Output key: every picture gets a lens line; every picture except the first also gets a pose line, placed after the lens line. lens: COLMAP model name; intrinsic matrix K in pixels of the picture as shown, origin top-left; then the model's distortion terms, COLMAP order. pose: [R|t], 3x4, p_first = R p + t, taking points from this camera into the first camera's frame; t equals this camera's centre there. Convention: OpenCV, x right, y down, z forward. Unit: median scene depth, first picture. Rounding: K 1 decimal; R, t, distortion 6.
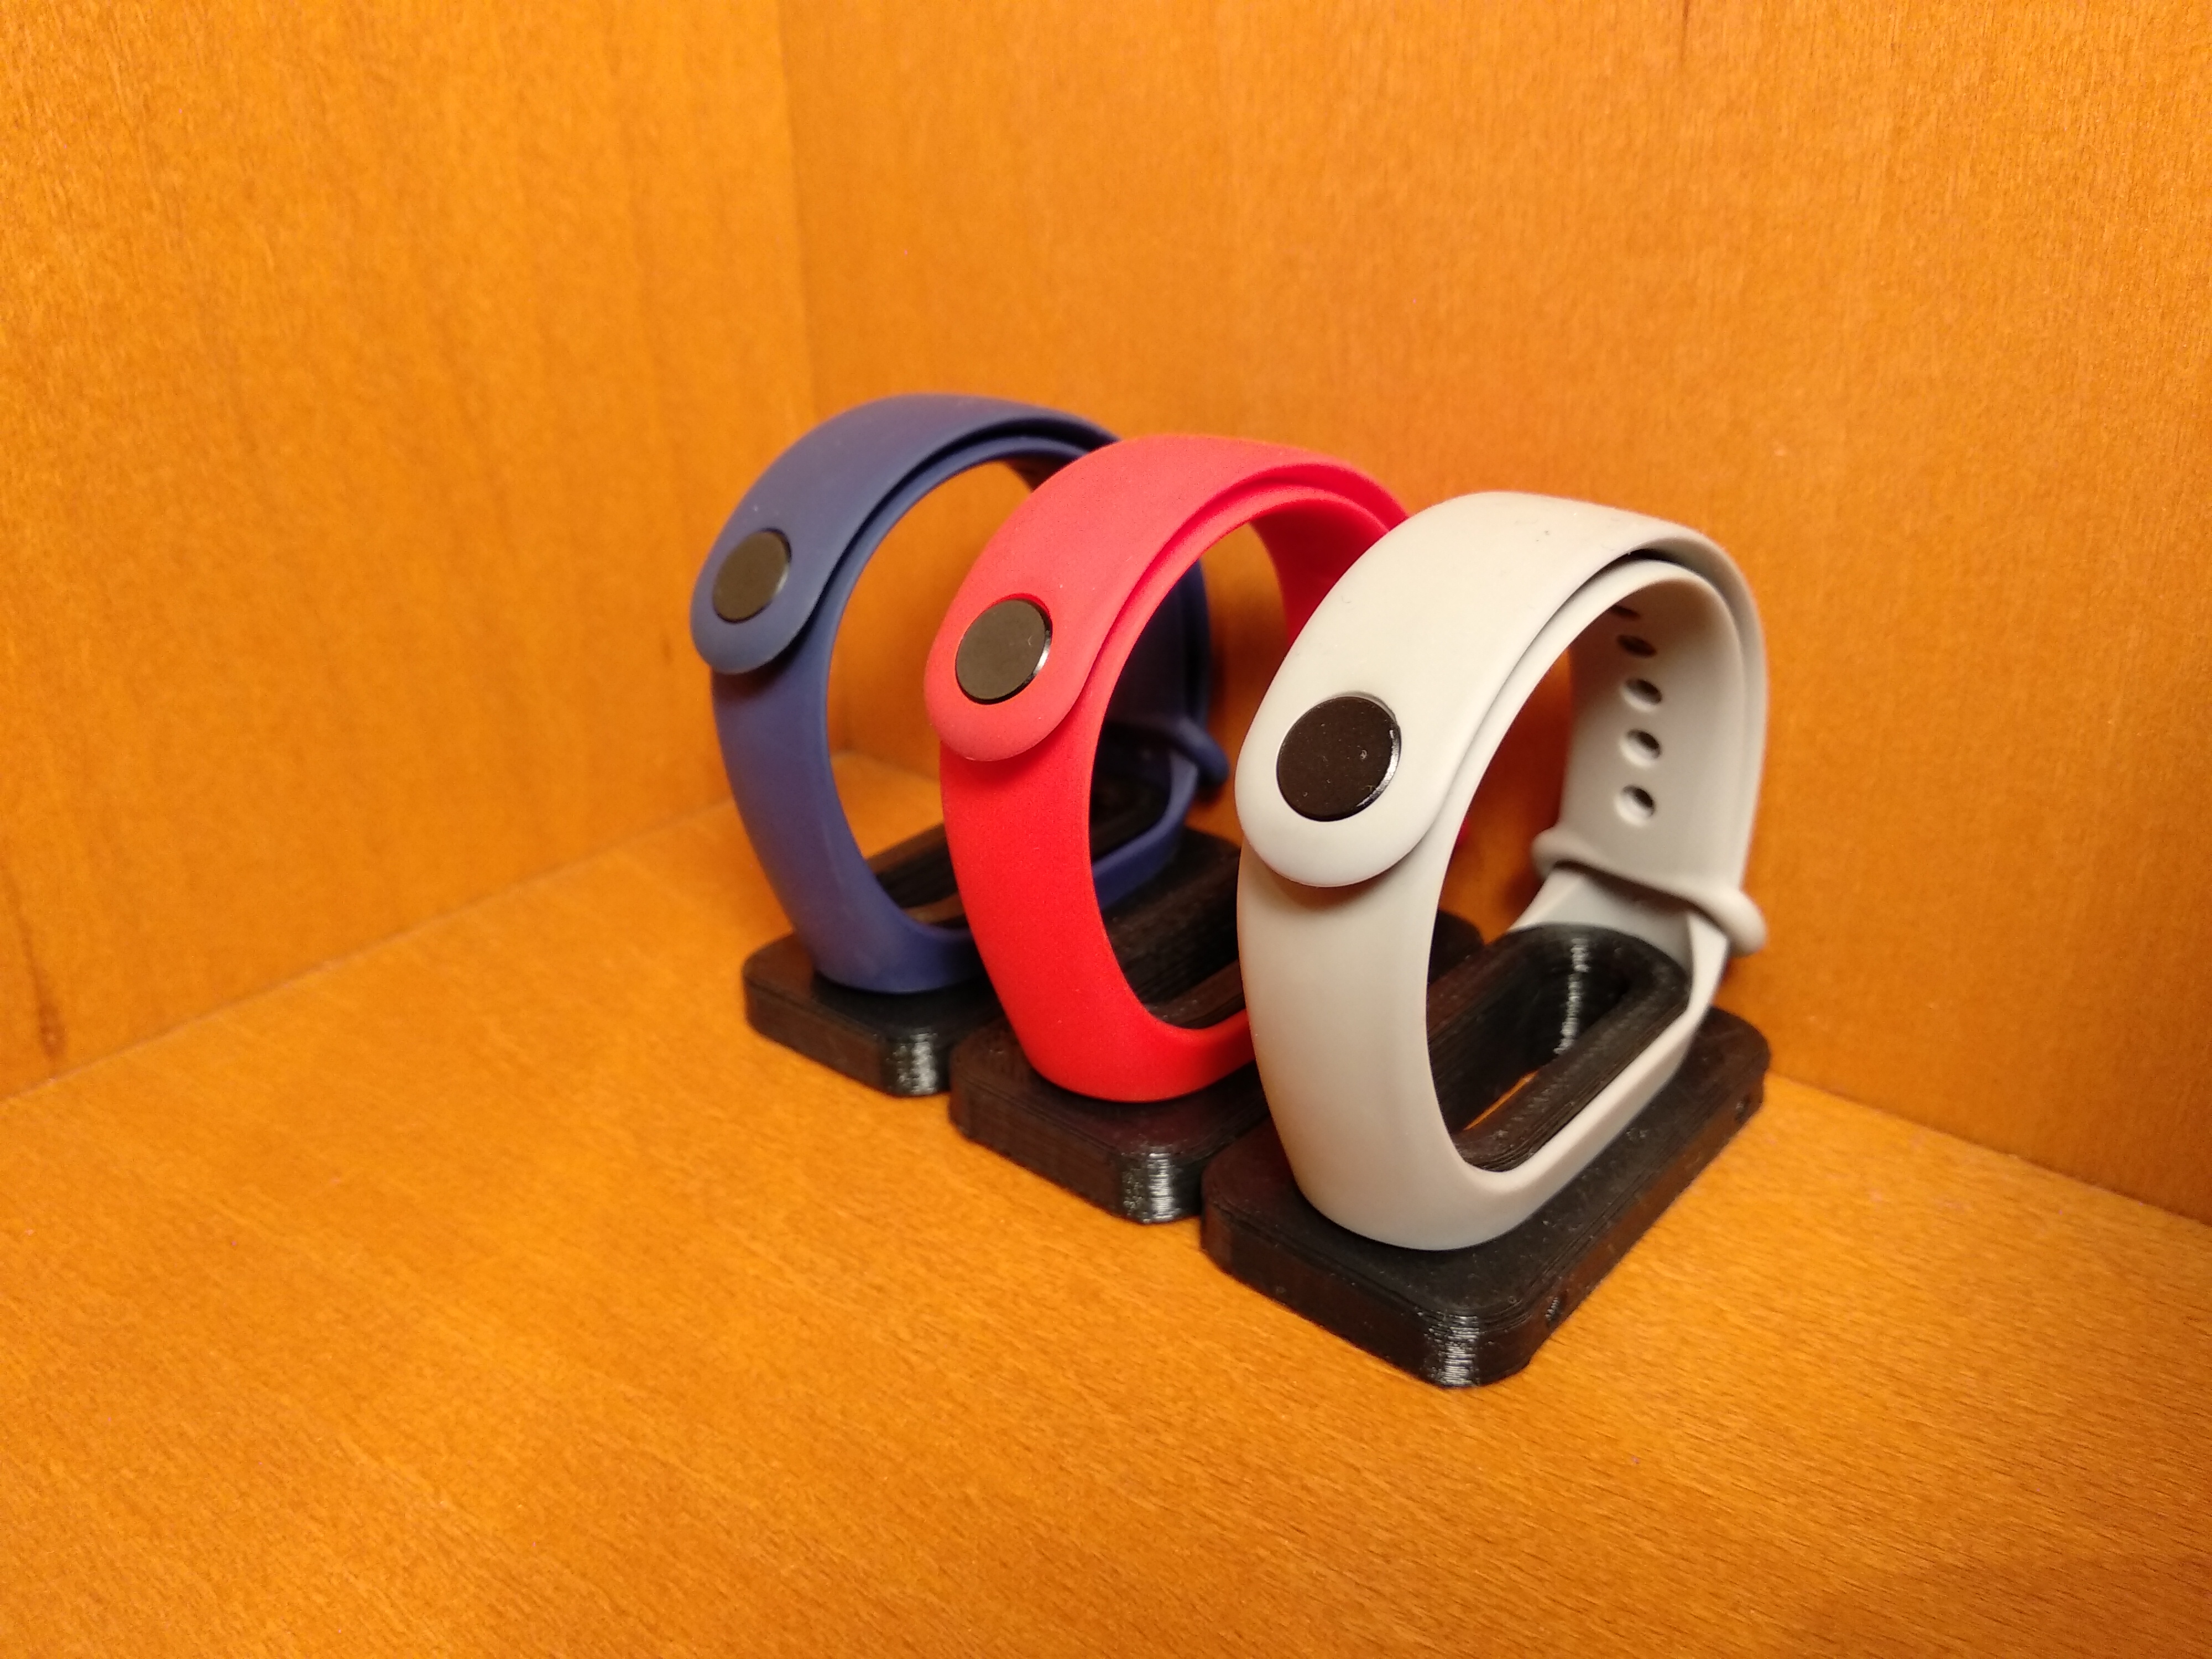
lens RADIAL K [[1805.8, 0, 1120.8], [0, 1805.8, 825.8], [0, 0, 1]] dist [0.014097, -0.062699]
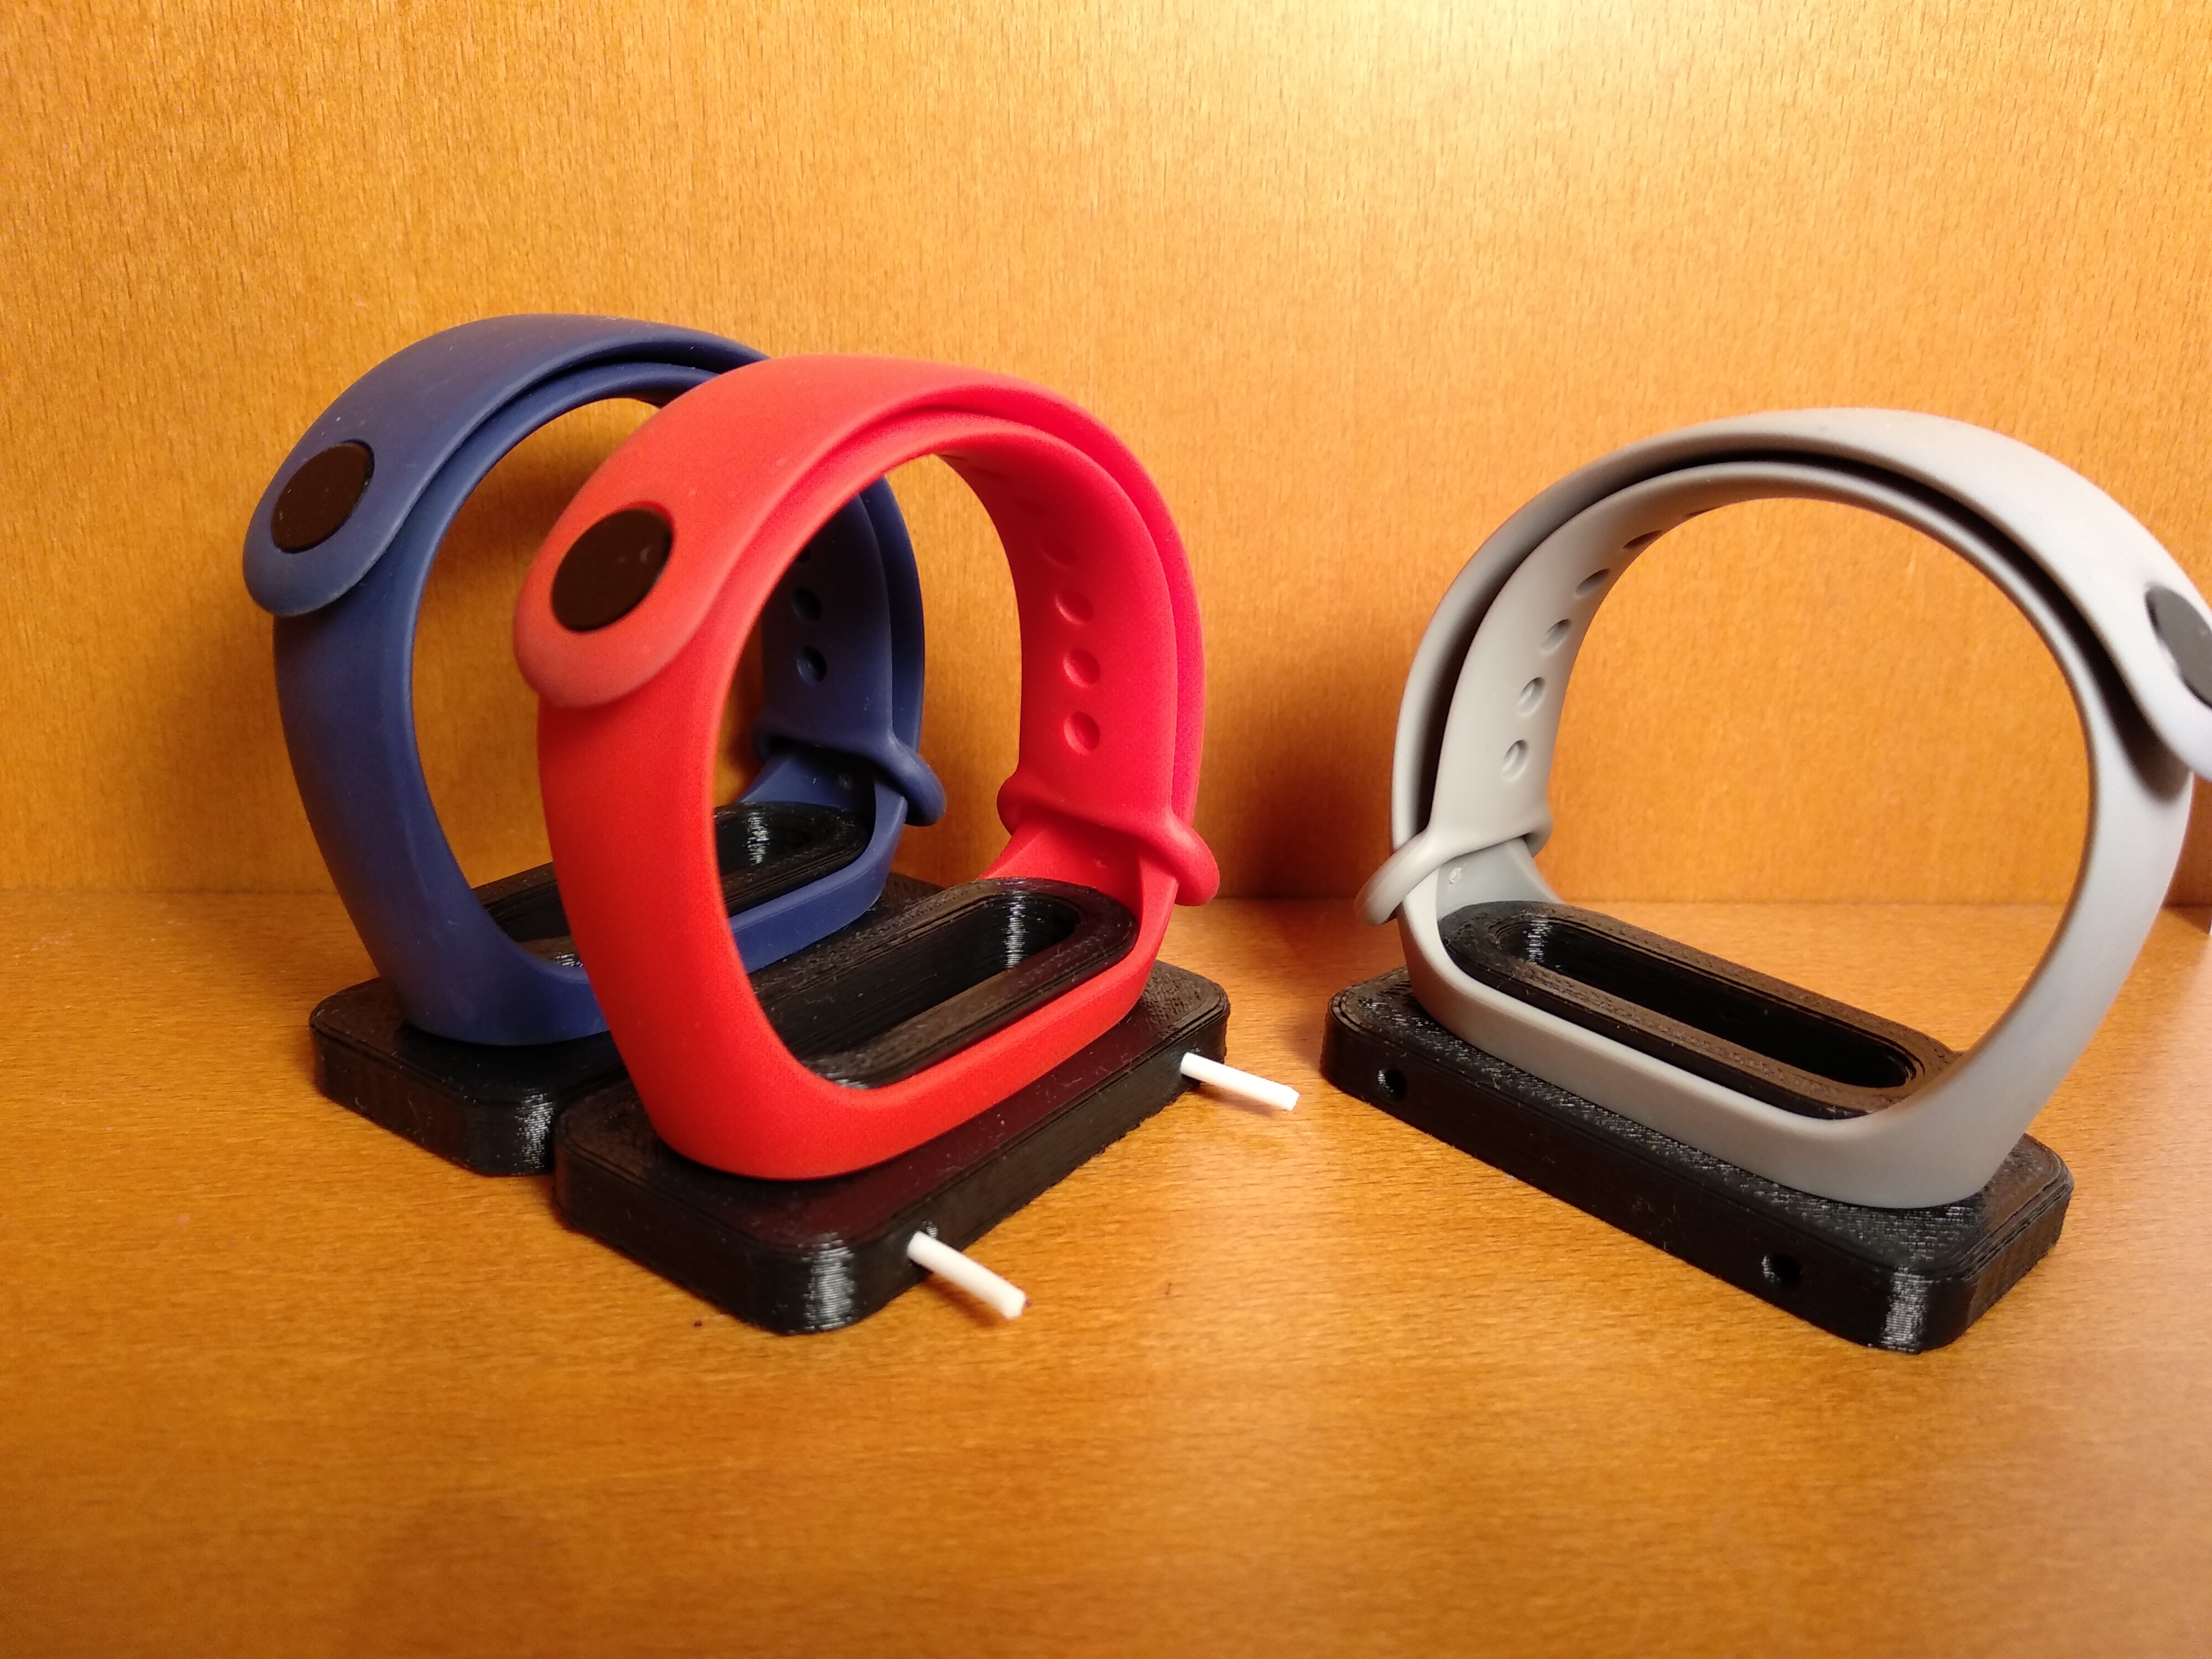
lens RADIAL K [[1805.8, 0, 1109.8], [0, 1805.8, 835.0], [0, 0, 1]] dist [0.014097, -0.062699]
pose [[0.696389, -0.196391, 0.690270, -0.143407], [0.247264, 0.968596, 0.026122, 0.201341], [-0.673723, 0.152487, 0.723080, -0.042307]]
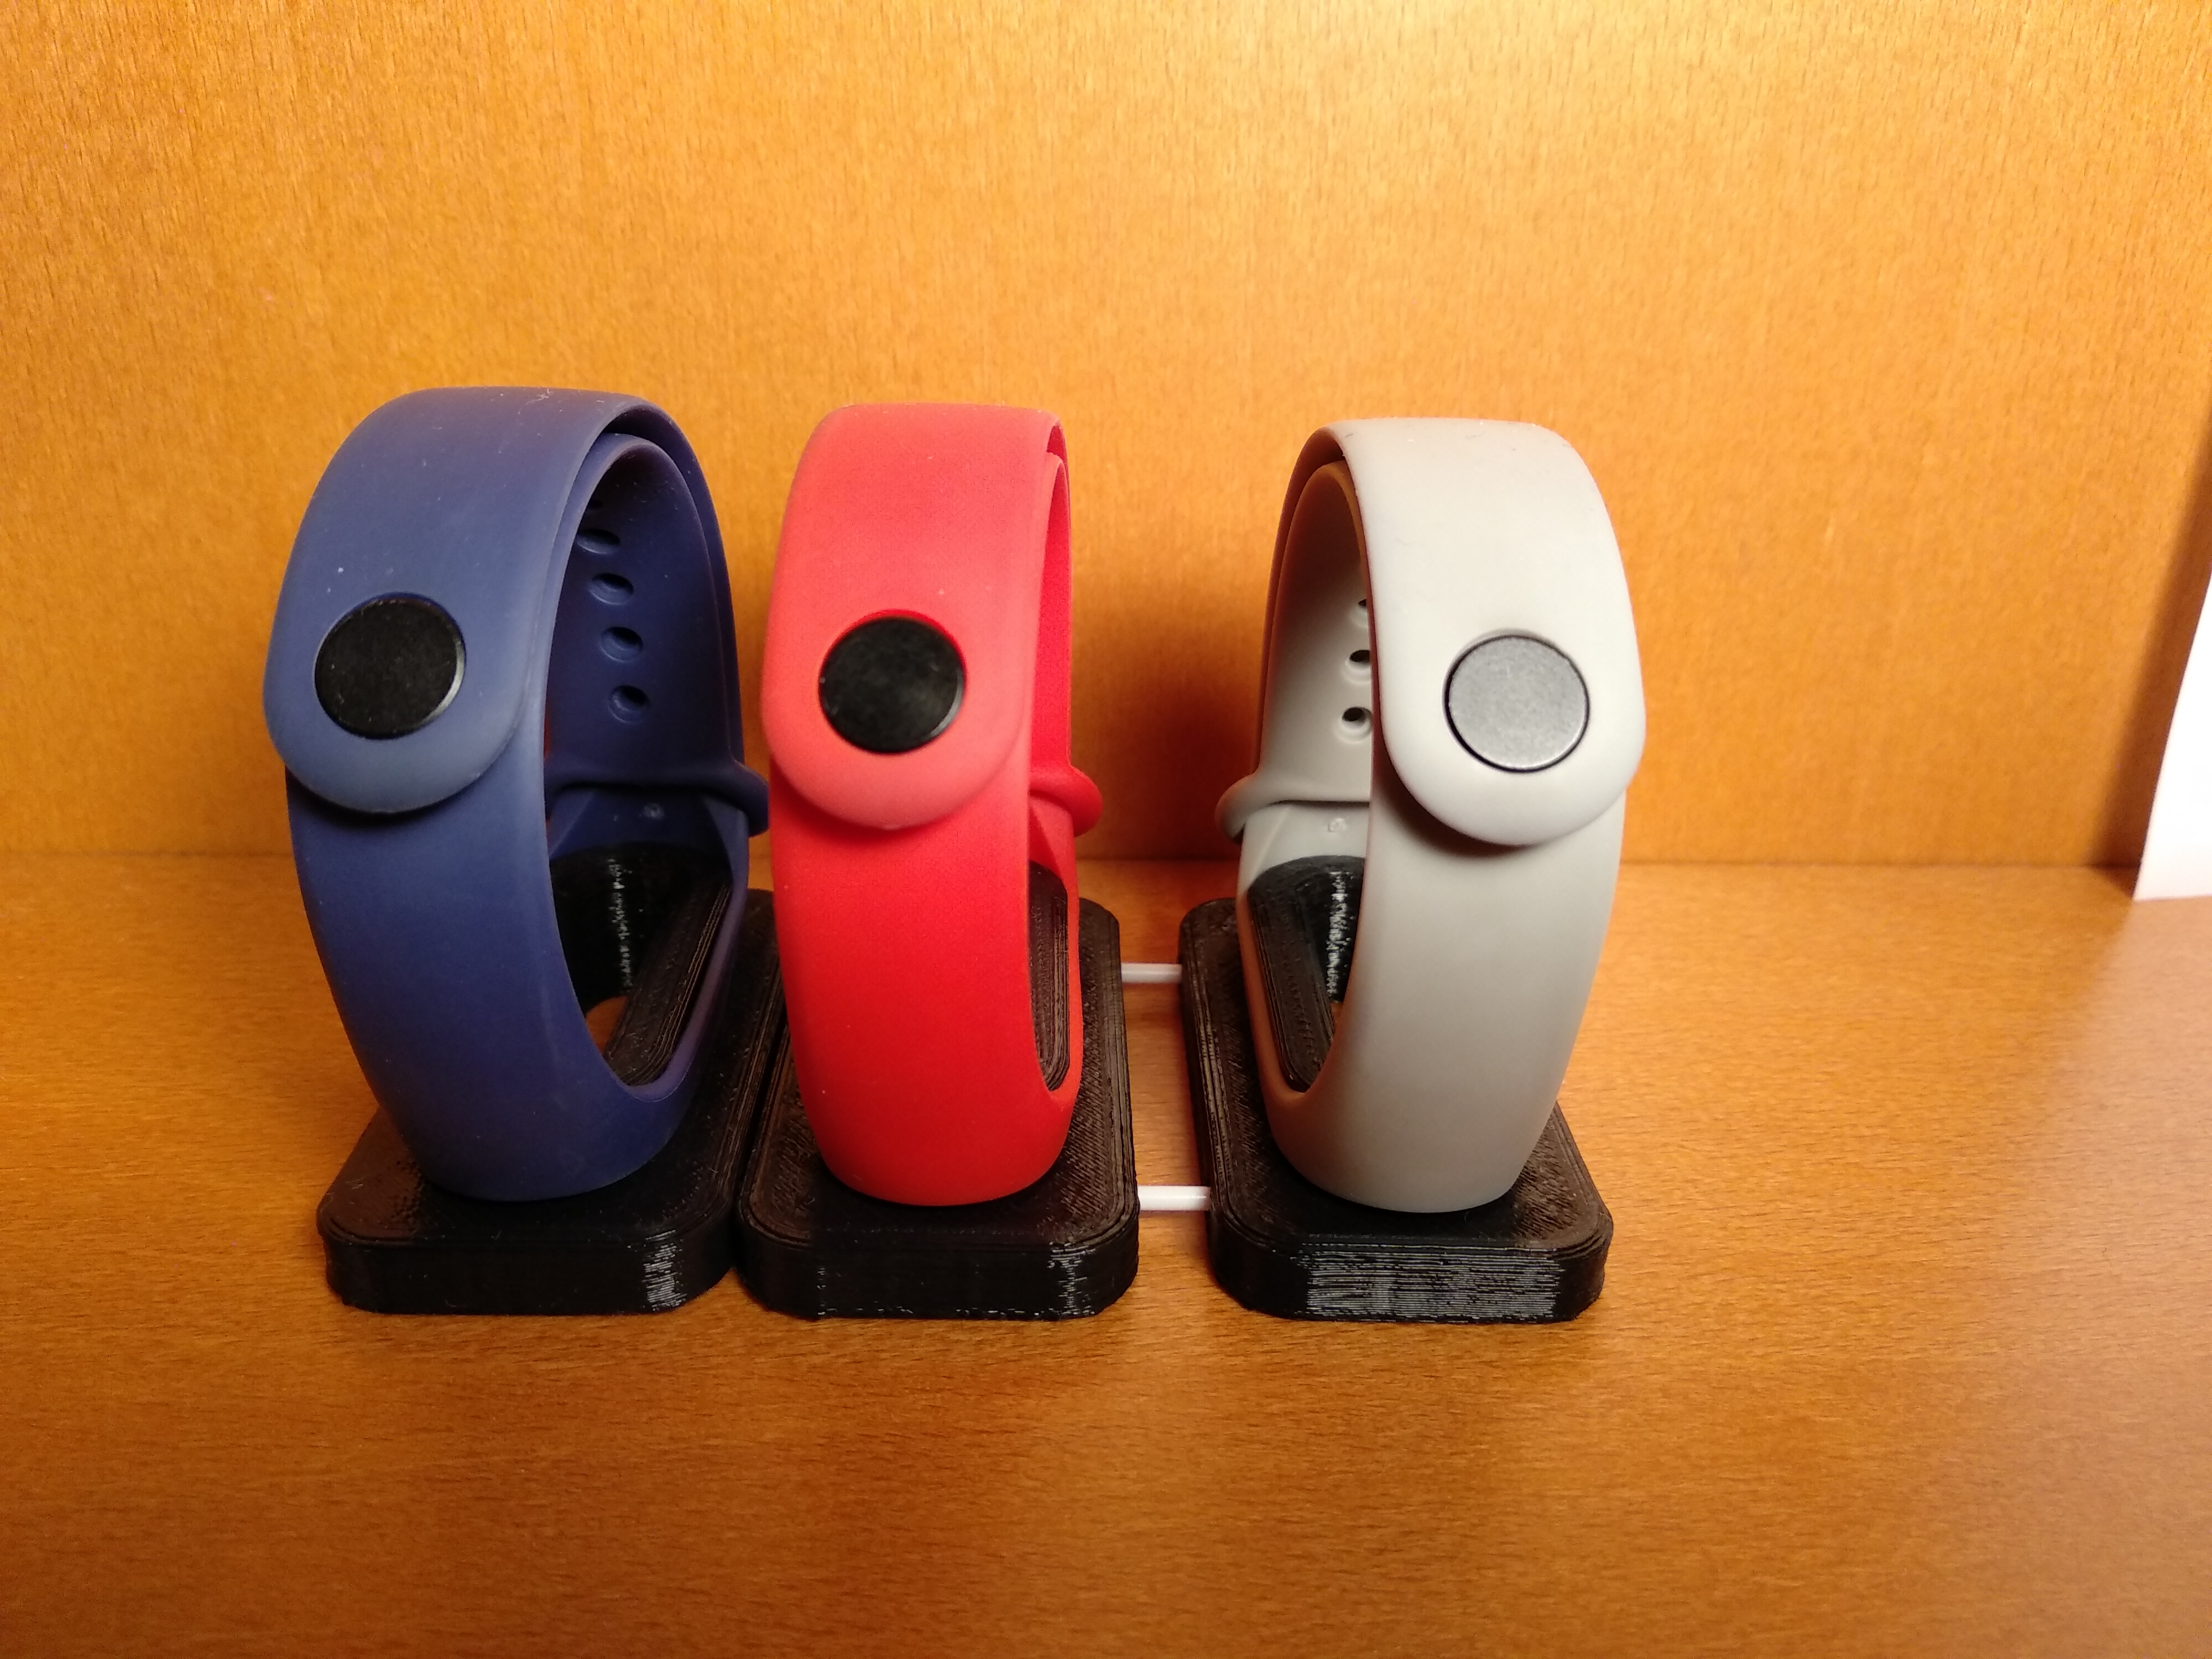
lens RADIAL K [[1805.8, 0, 1109.9], [0, 1805.8, 838.8], [0, 0, 1]] dist [0.014097, -0.062699]
pose [[0.734910, -0.250379, 0.630252, -0.042923], [0.247276, 0.964302, 0.094748, 0.151038], [-0.631476, 0.086214, 0.770587, -0.173753]]
